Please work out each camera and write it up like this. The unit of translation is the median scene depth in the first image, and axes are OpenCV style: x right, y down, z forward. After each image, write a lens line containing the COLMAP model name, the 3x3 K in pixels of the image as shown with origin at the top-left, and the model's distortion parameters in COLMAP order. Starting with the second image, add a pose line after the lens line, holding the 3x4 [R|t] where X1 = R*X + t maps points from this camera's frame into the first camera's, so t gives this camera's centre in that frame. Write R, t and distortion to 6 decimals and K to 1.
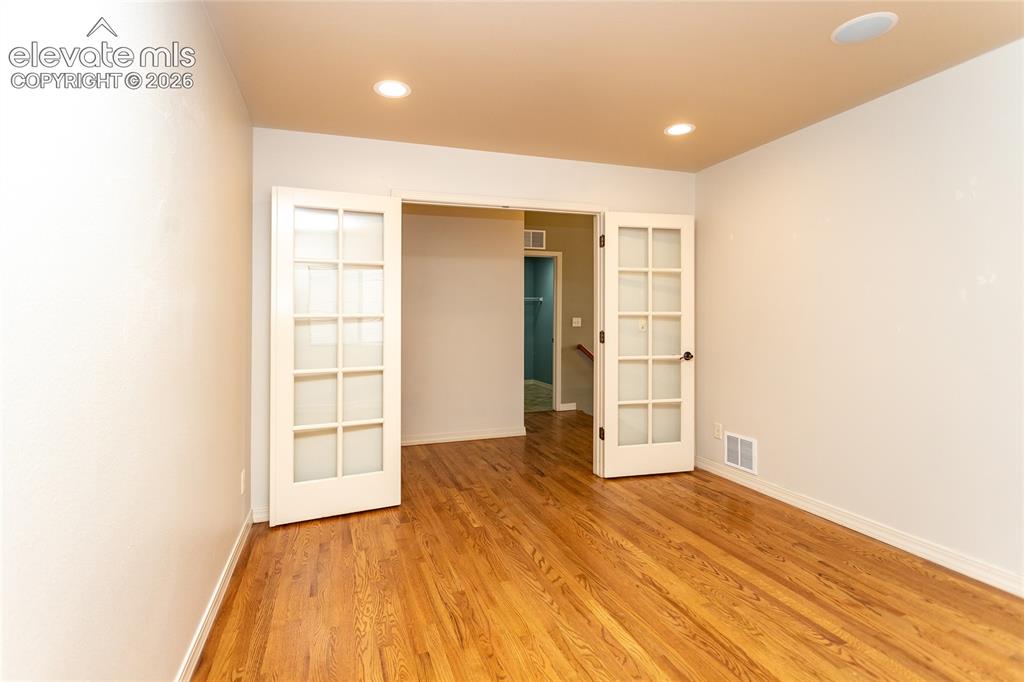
lens RADIAL K [[492.6, 0, 510.4], [0, 492.6, 334.4], [0, 0, 1]] dist [0.000988, -0.000441]
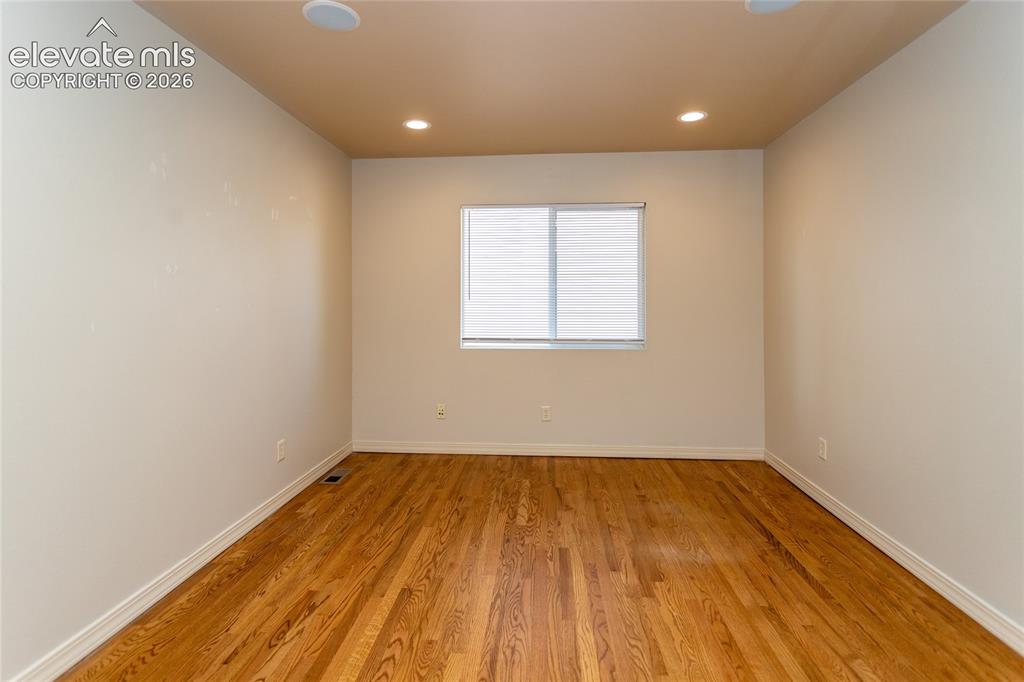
lens RADIAL K [[492.6, 0, 512.3], [0, 492.6, 339.5], [0, 0, 1]] dist [0.000988, -0.000441]
pose [[-0.911533, -0.017456, 0.410856, -0.018682], [0.024987, 0.994901, 0.097708, -0.059723], [-0.410467, 0.099330, -0.906449, 1.737552]]
